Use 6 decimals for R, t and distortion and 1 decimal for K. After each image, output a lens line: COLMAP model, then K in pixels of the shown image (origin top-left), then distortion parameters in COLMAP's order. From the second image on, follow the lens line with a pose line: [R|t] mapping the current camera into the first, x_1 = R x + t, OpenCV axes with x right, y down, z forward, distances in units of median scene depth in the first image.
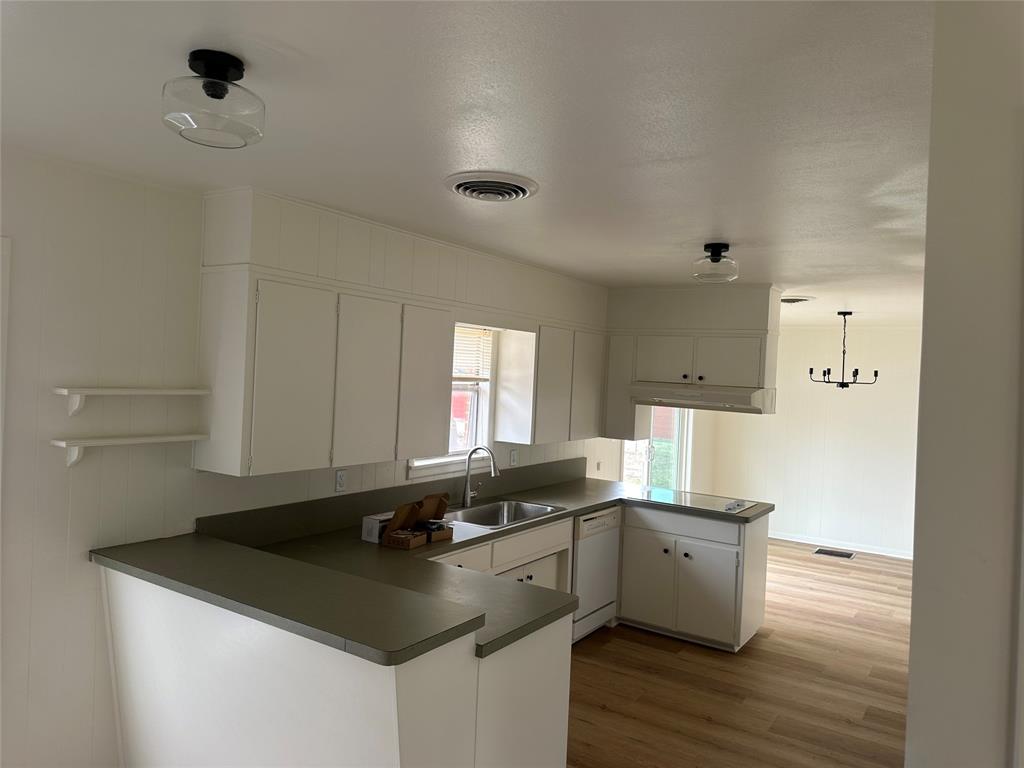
lens RADIAL K [[723.2, 0, 511.1], [0, 723.2, 380.2], [0, 0, 1]] dist [0.067204, -0.075028]
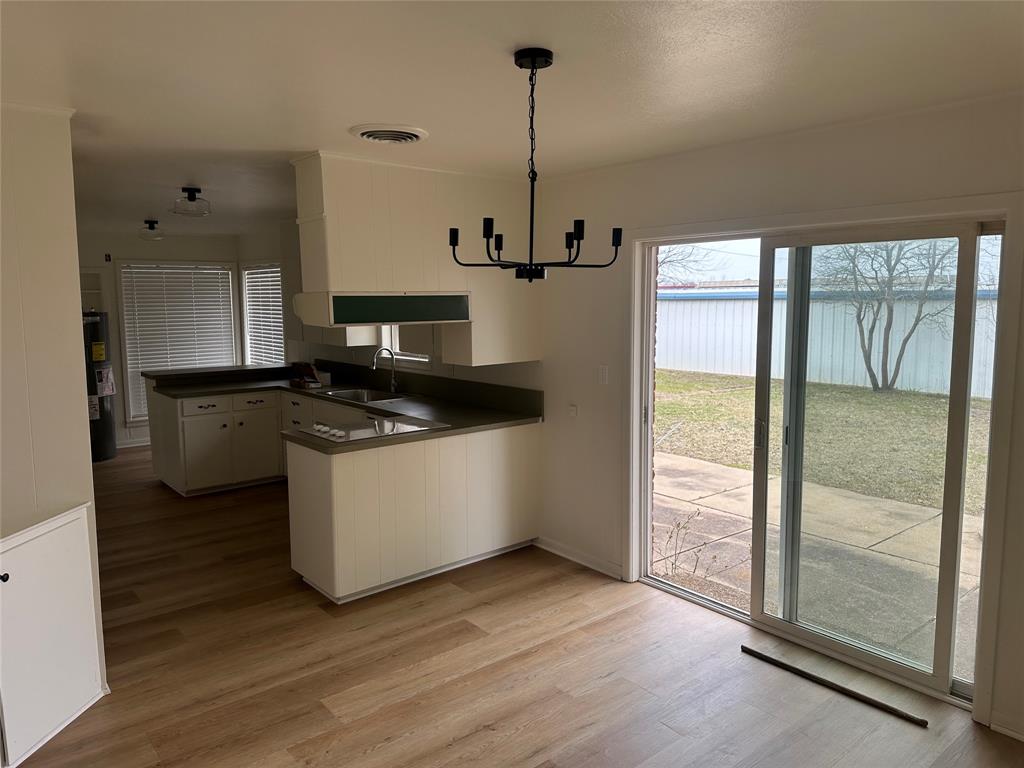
lens RADIAL K [[723.2, 0, 508.4], [0, 723.2, 387.2], [0, 0, 1]] dist [0.067204, -0.075028]
pose [[-0.292780, 0.068147, -0.953748, 1.073649], [-0.021031, 0.996757, 0.077676, 0.050864], [0.955948, 0.042801, -0.290398, 1.478545]]
